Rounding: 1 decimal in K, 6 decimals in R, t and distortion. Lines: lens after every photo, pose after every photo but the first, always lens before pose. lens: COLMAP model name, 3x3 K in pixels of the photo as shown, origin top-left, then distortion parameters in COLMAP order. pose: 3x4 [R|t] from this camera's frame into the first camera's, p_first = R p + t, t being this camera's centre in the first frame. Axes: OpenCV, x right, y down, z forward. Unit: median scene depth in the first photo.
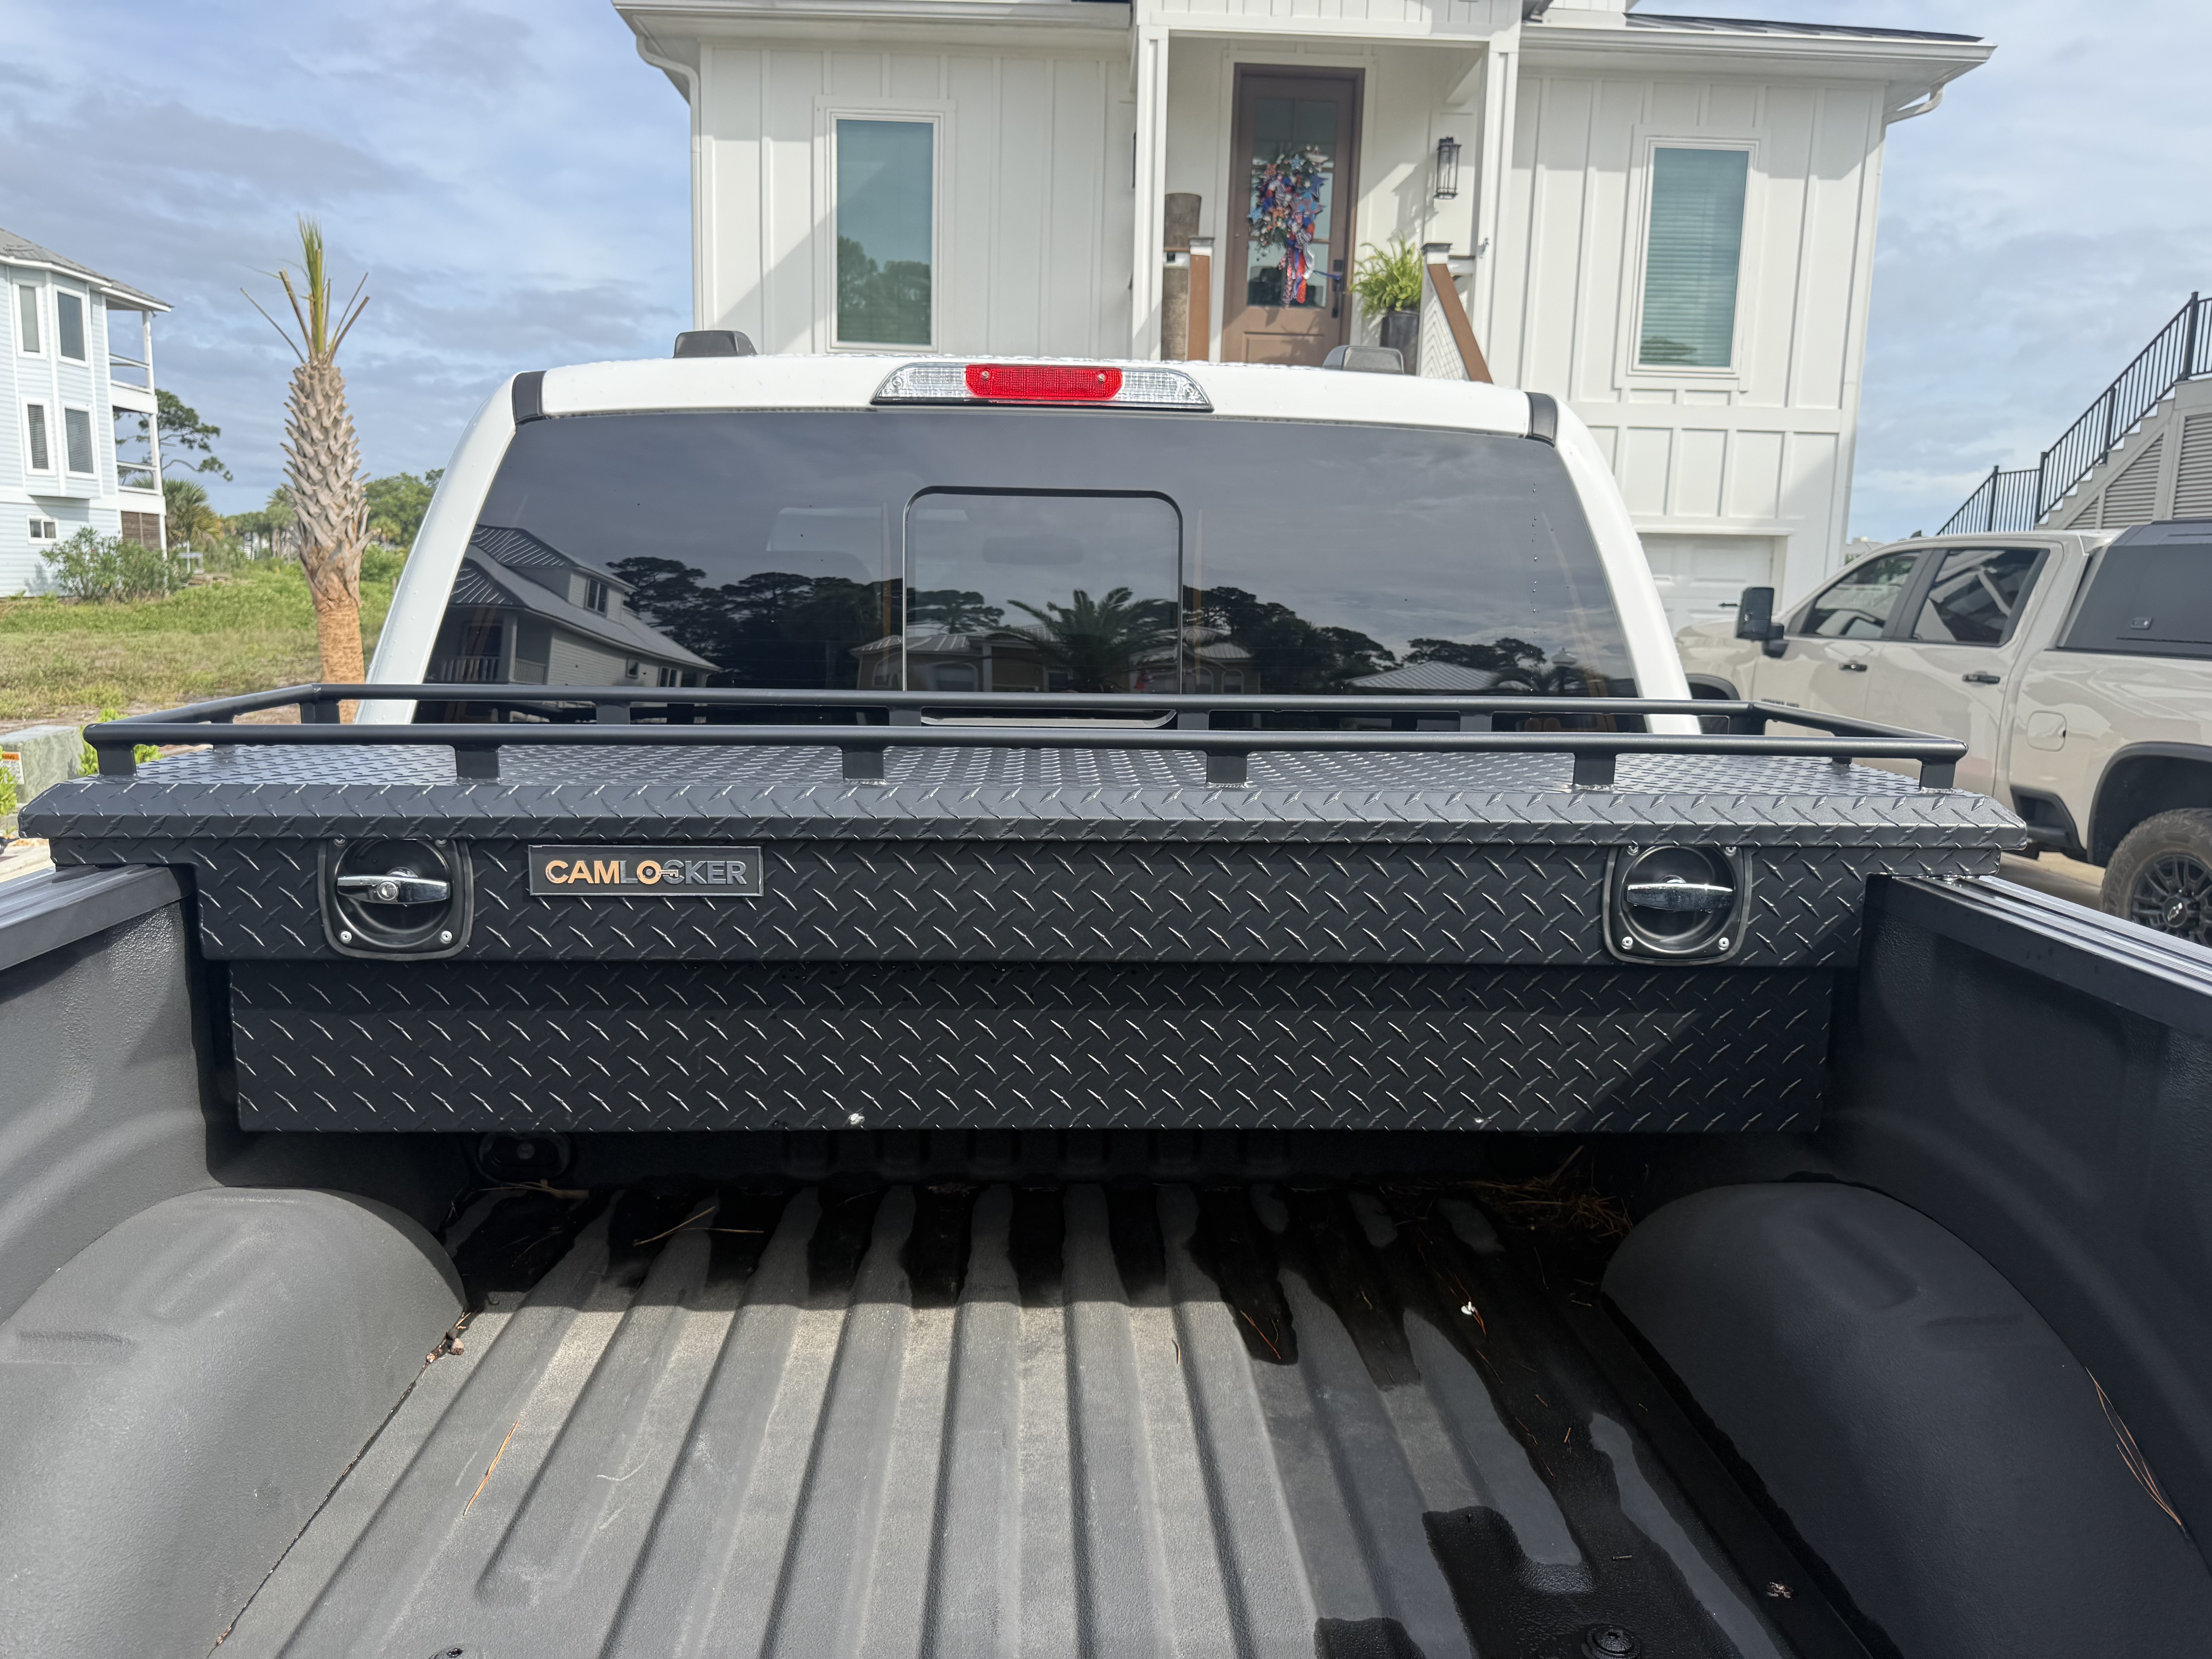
lens RADIAL K [[1558.9, 0, 1108.6], [0, 1558.9, 827.6], [0, 0, 1]] dist [0.010936, -0.013076]
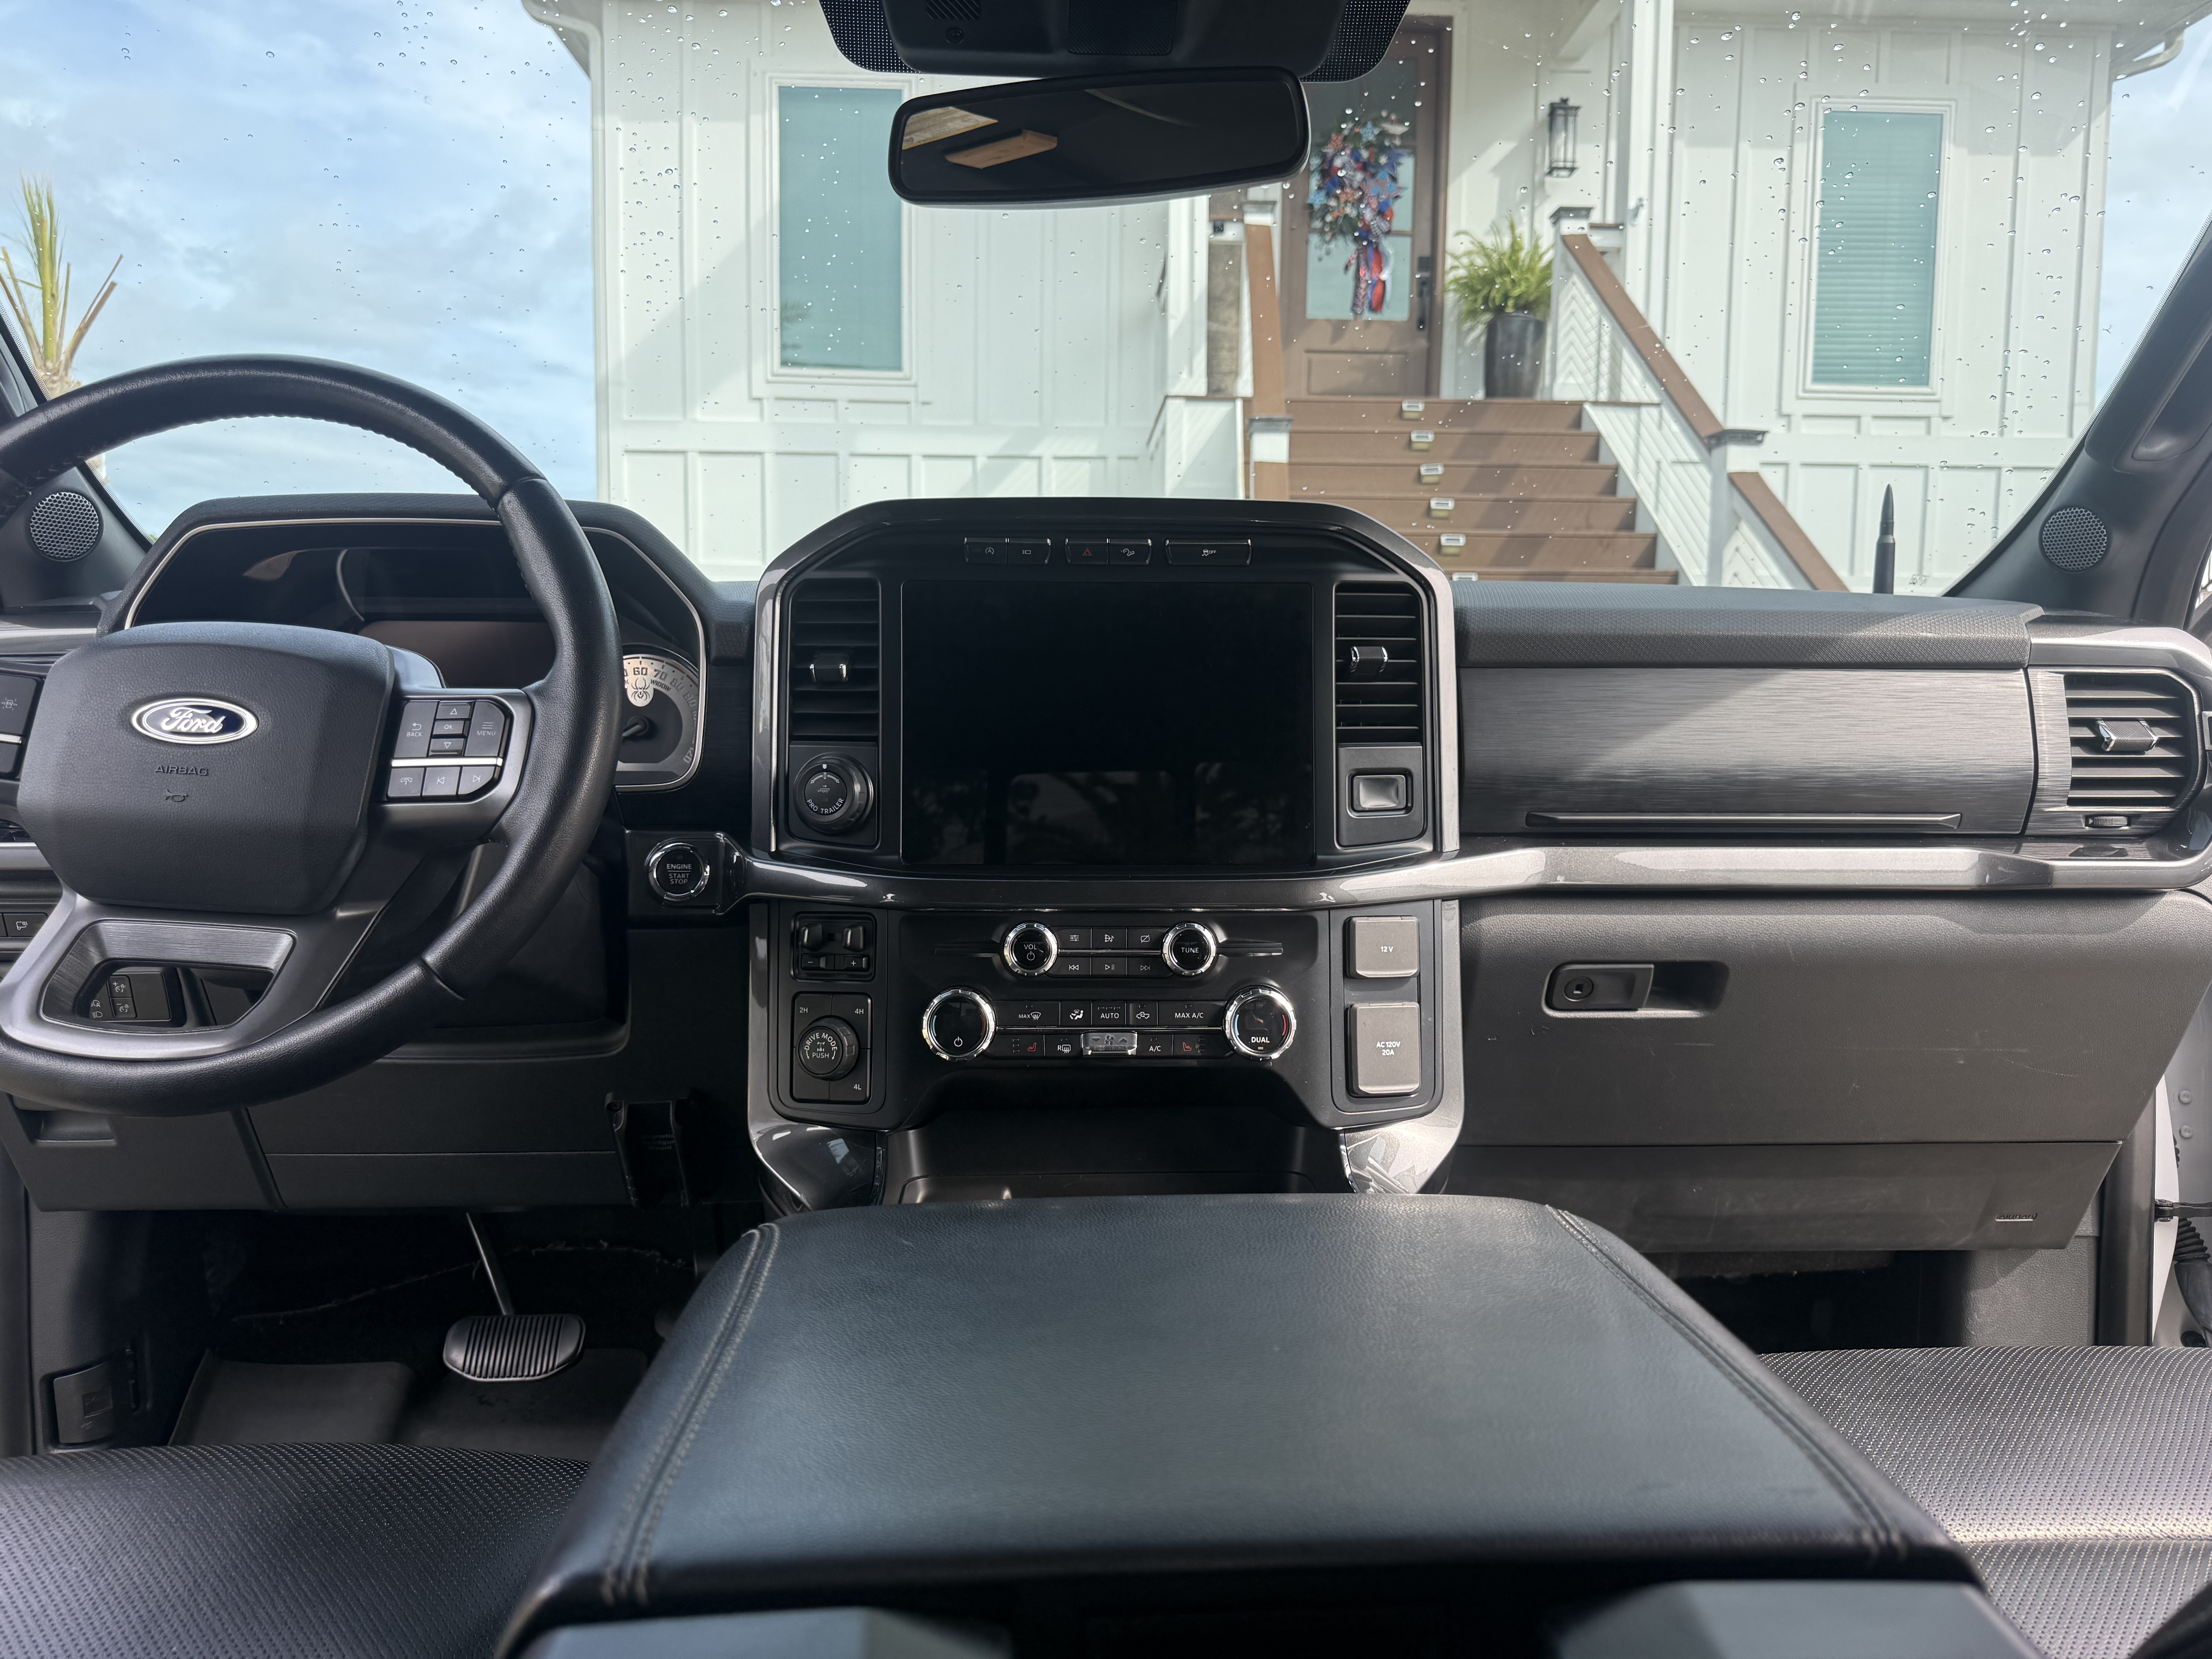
lens RADIAL K [[1558.9, 0, 1104.5], [0, 1558.9, 827.4], [0, 0, 1]] dist [0.010936, -0.013076]
pose [[0.999846, -0.016823, 0.004964, -0.020743], [0.017210, 0.995566, -0.092480, -0.011685], [-0.003386, 0.092551, 0.995702, 0.255607]]
